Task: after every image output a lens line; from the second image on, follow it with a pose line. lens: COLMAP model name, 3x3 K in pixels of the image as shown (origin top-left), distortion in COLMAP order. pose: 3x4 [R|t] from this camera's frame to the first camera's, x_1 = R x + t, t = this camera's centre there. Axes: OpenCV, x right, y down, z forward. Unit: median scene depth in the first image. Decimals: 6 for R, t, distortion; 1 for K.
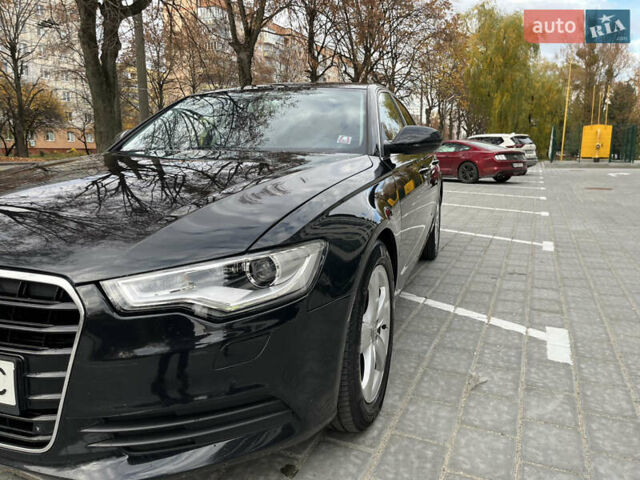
lens RADIAL K [[482.9, 0, 316.4], [0, 482.9, 235.7], [0, 0, 1]] dist [0.080163, -0.111796]
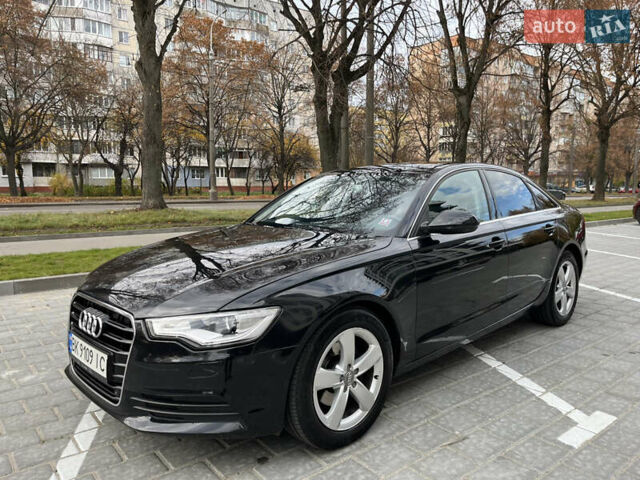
lens RADIAL K [[482.9, 0, 316.4], [0, 482.9, 235.7], [0, 0, 1]] dist [0.080163, -0.111796]
pose [[0.886829, 0.042958, -0.460097, 0.408396], [-0.074391, 0.995955, -0.050399, -0.074101], [0.456071, 0.078922, 0.886437, -0.159615]]
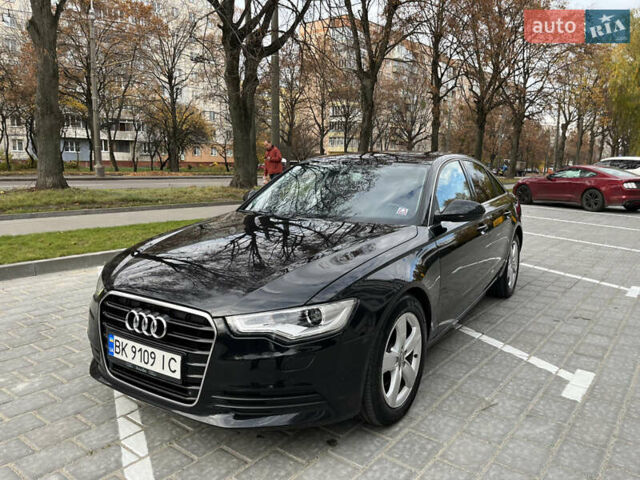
lens RADIAL K [[482.3, 0, 323.1], [0, 482.3, 241.7], [0, 0, 1]] dist [0.081811, -0.110984]
pose [[0.971447, 0.048105, -0.232330, 0.135563], [-0.050991, 0.998678, -0.006426, -0.081063], [0.231714, 0.018089, 0.972616, -0.290544]]
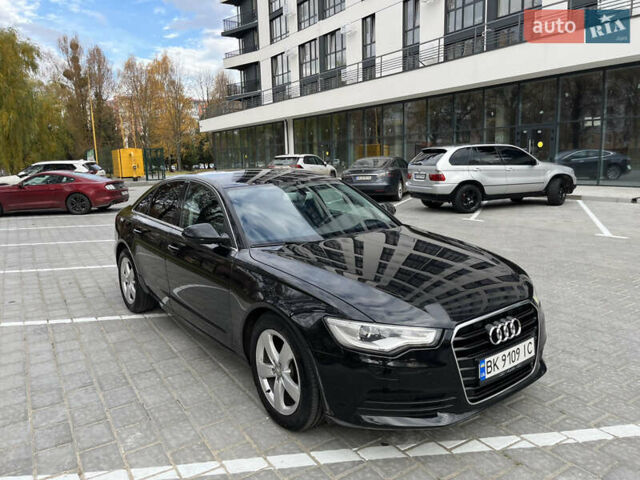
lens RADIAL K [[482.9, 0, 316.4], [0, 482.9, 235.7], [0, 0, 1]] dist [0.080163, -0.111796]
pose [[0.565803, -0.153320, 0.810161, -1.283966], [0.174912, 0.982516, 0.063782, -0.241348], [-0.805775, 0.105619, 0.582728, 0.158435]]
